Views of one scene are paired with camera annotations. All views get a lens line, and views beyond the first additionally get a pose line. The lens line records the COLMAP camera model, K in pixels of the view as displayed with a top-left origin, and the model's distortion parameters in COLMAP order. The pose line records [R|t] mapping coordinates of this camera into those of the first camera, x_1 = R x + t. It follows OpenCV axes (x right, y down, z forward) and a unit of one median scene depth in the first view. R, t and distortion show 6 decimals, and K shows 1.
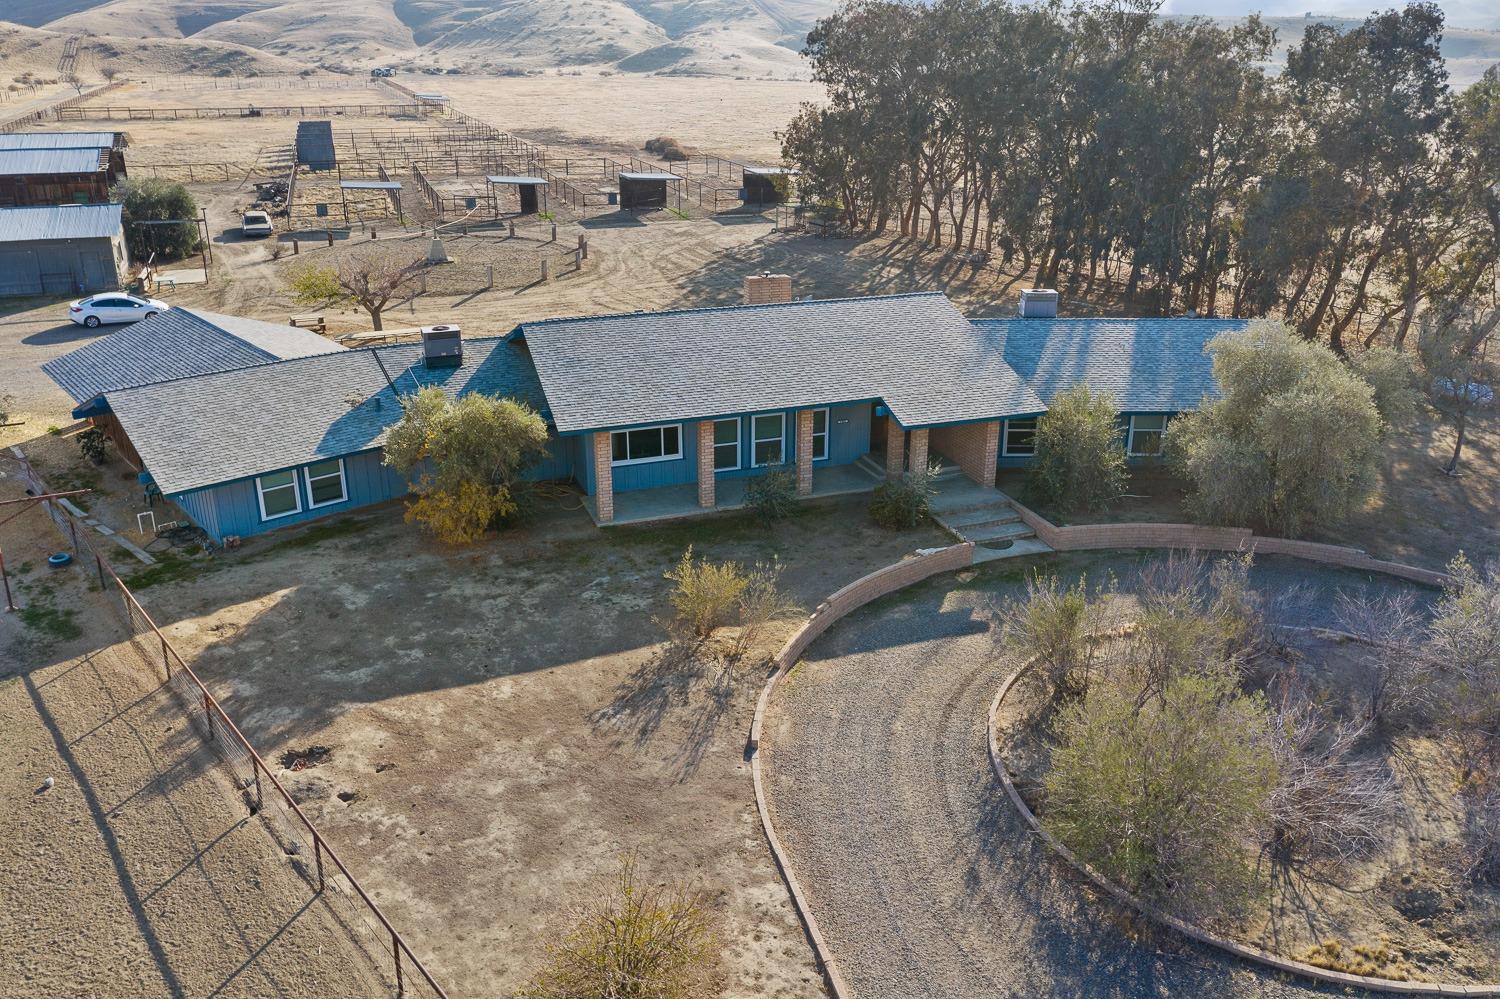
lens RADIAL K [[1191.4, 0, 746.7], [0, 1191.4, 492.7], [0, 0, 1]] dist [-0.005033, 0.008078]
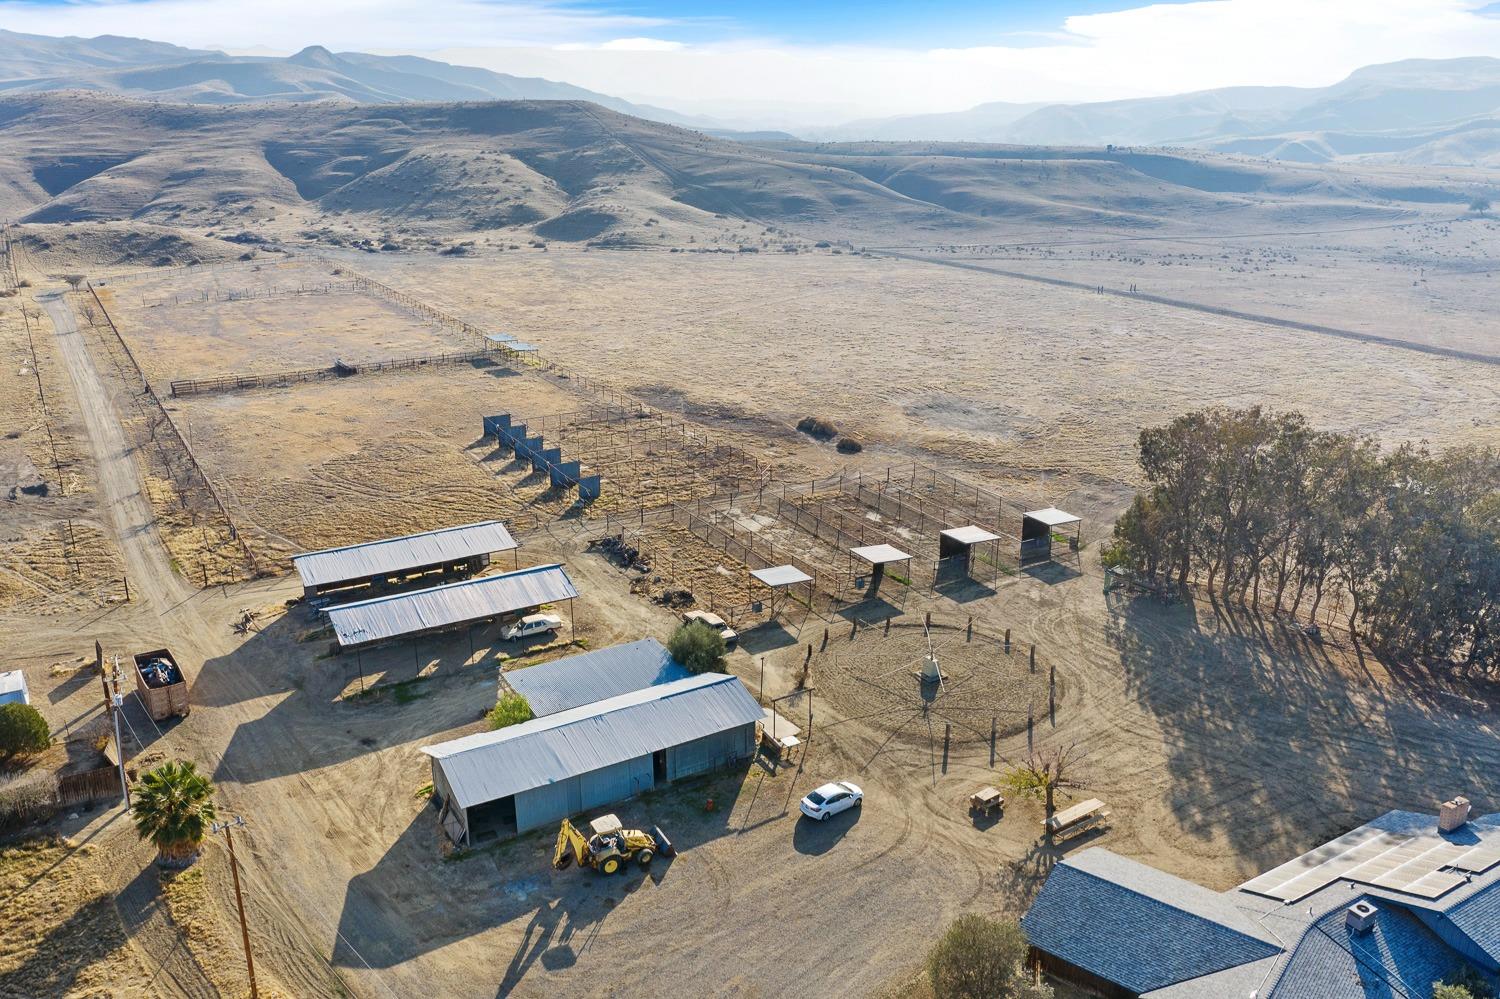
lens RADIAL K [[1191.4, 0, 749.2], [0, 1191.4, 491.5], [0, 0, 1]] dist [-0.005033, 0.008078]
pose [[0.981873, -0.058208, 0.180380, -0.151565], [0.068638, 0.996279, -0.052126, -0.077327], [-0.176675, 0.063562, 0.982215, -0.043933]]
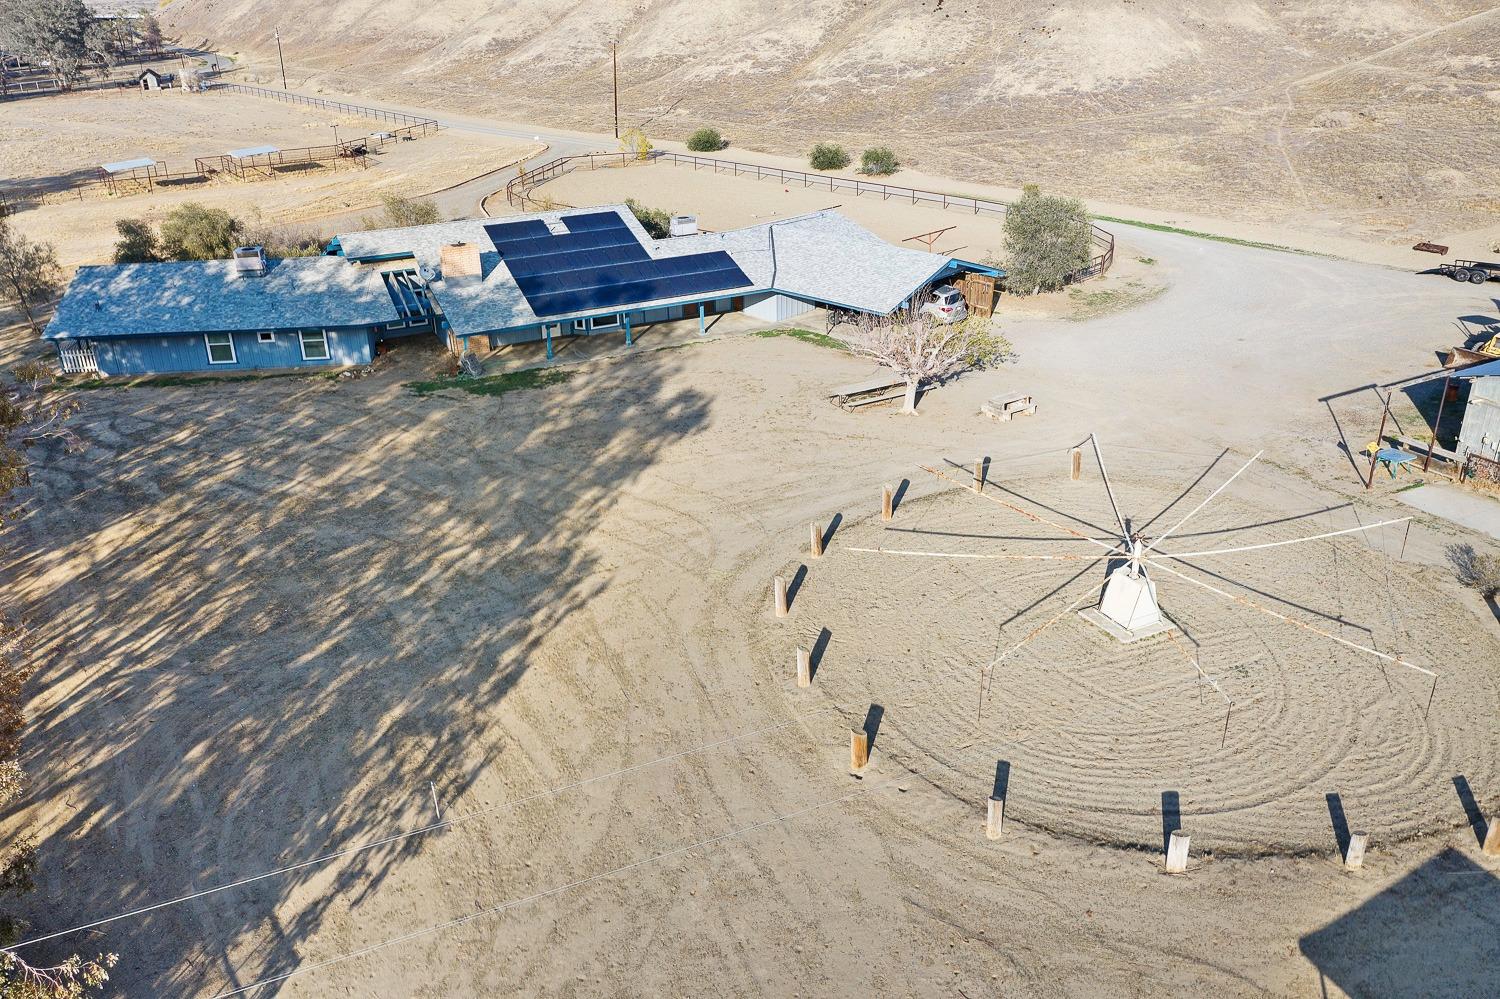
lens RADIAL K [[1191.4, 0, 747.9], [0, 1191.4, 490.2], [0, 0, 1]] dist [-0.005033, 0.008078]
pose [[-0.993080, 0.061799, -0.099862, -0.019707], [-0.026542, 0.710232, 0.703467, -0.122201], [0.114399, 0.701250, -0.703677, 0.290312]]
